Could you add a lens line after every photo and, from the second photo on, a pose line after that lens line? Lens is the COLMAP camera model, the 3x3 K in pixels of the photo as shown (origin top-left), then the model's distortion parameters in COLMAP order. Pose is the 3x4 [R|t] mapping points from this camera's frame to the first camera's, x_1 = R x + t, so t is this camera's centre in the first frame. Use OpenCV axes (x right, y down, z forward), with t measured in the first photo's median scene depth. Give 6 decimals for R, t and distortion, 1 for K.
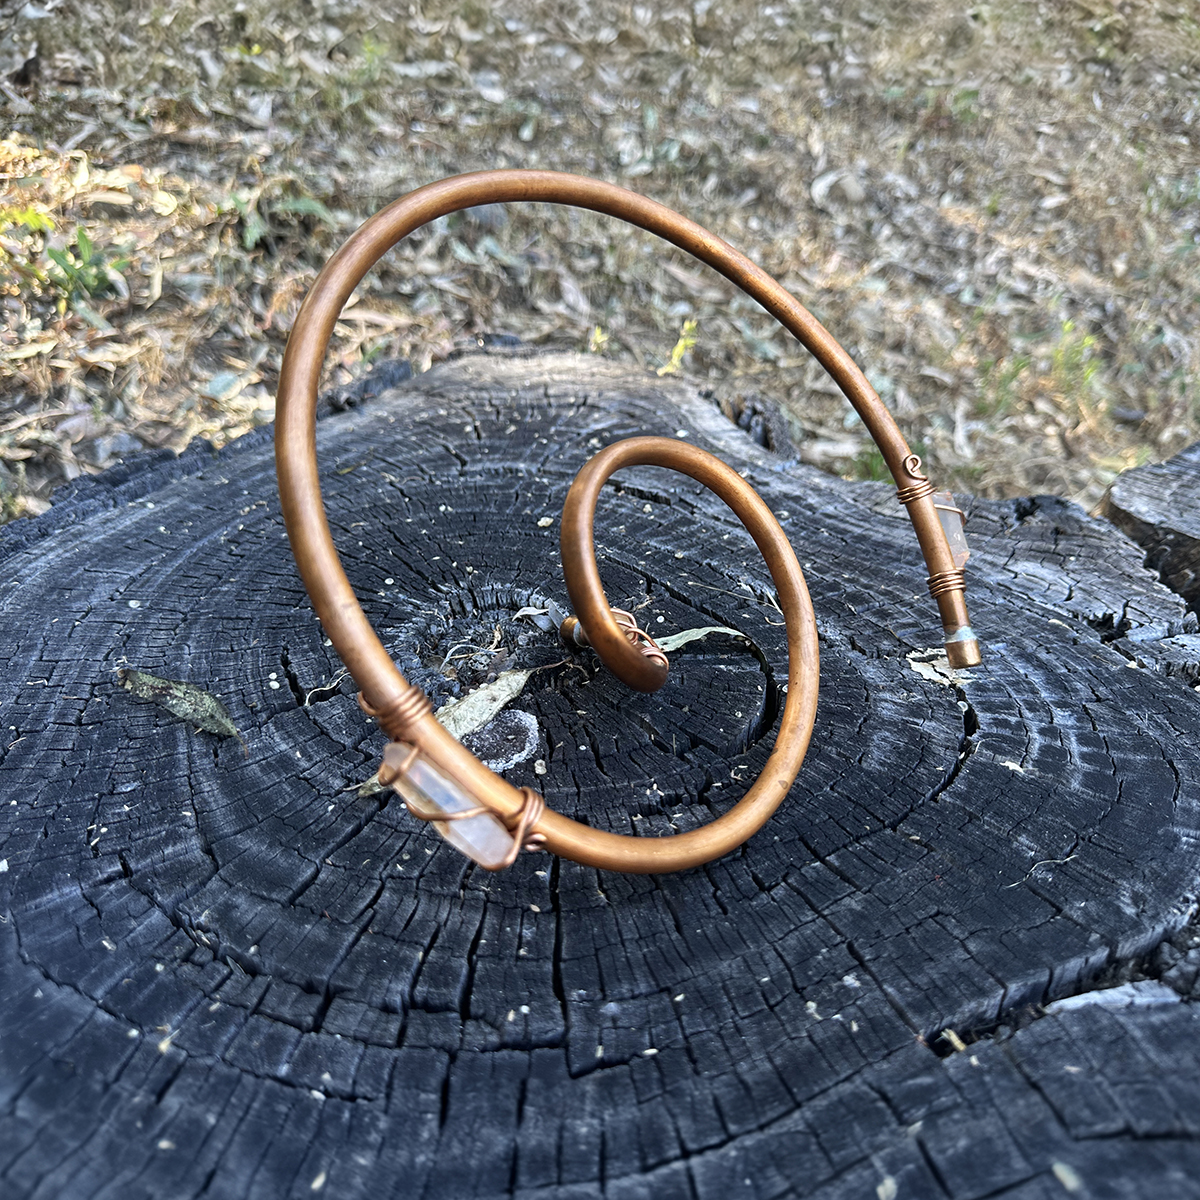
lens RADIAL K [[1080.2, 0, 610.3], [0, 1080.2, 604.3], [0, 0, 1]] dist [-0.000605, -0.004900]
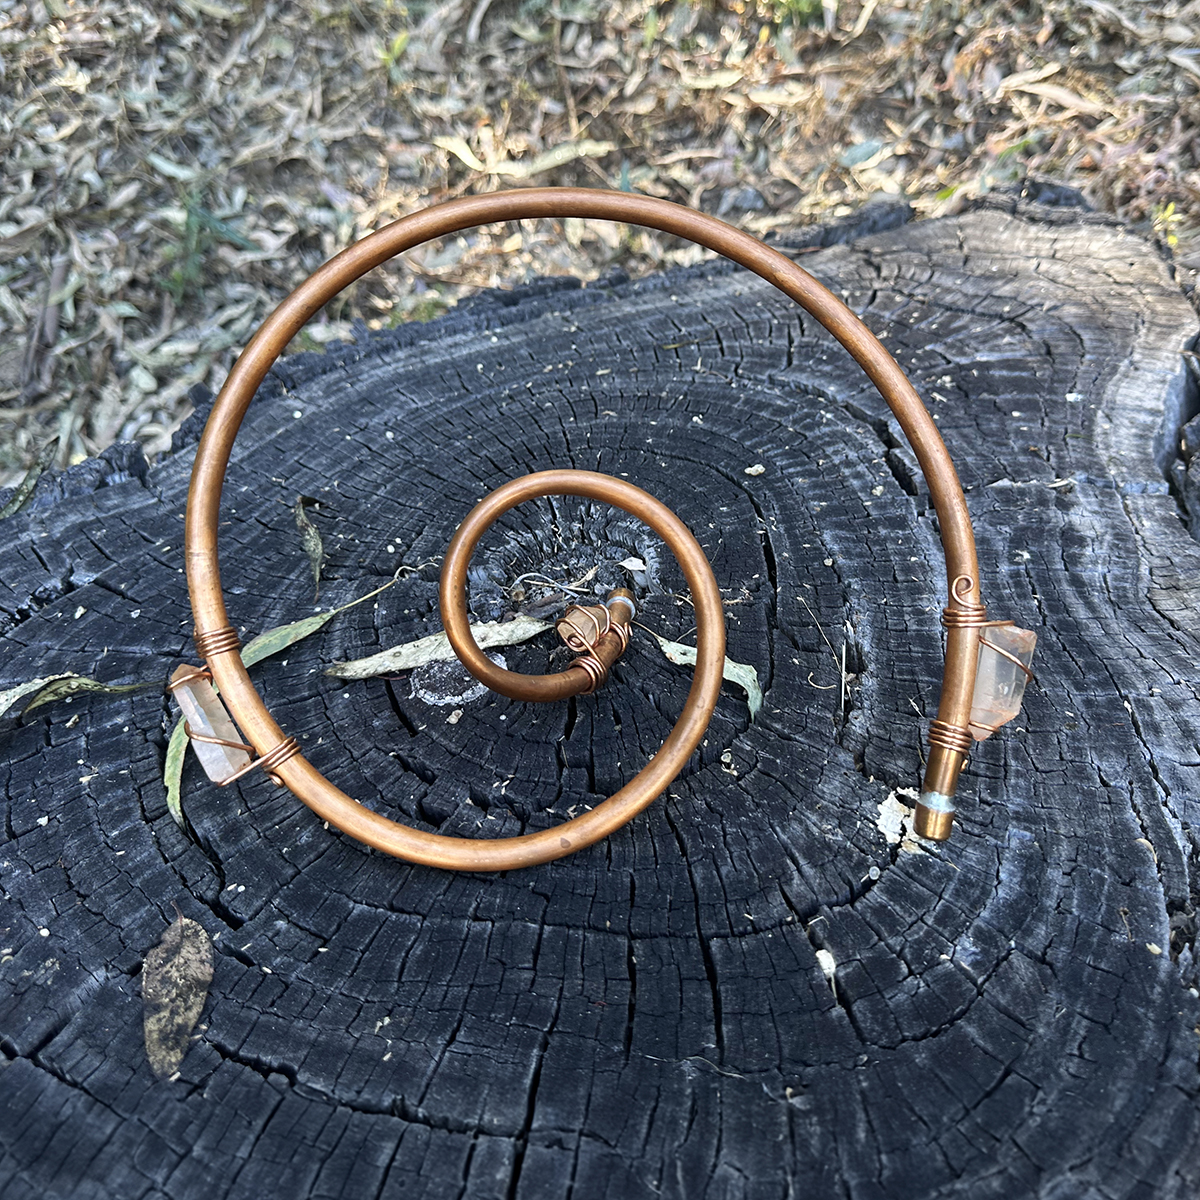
lens RADIAL K [[1212.2, 0, 593.3], [0, 1212.2, 596.8], [0, 0, 1]] dist [-0.004590, 0.000000]
pose [[0.705666, 0.397141, -0.586783, 0.555472], [-0.251736, 0.914648, 0.316305, -0.303248], [0.662317, -0.075491, 0.745411, 0.135118]]
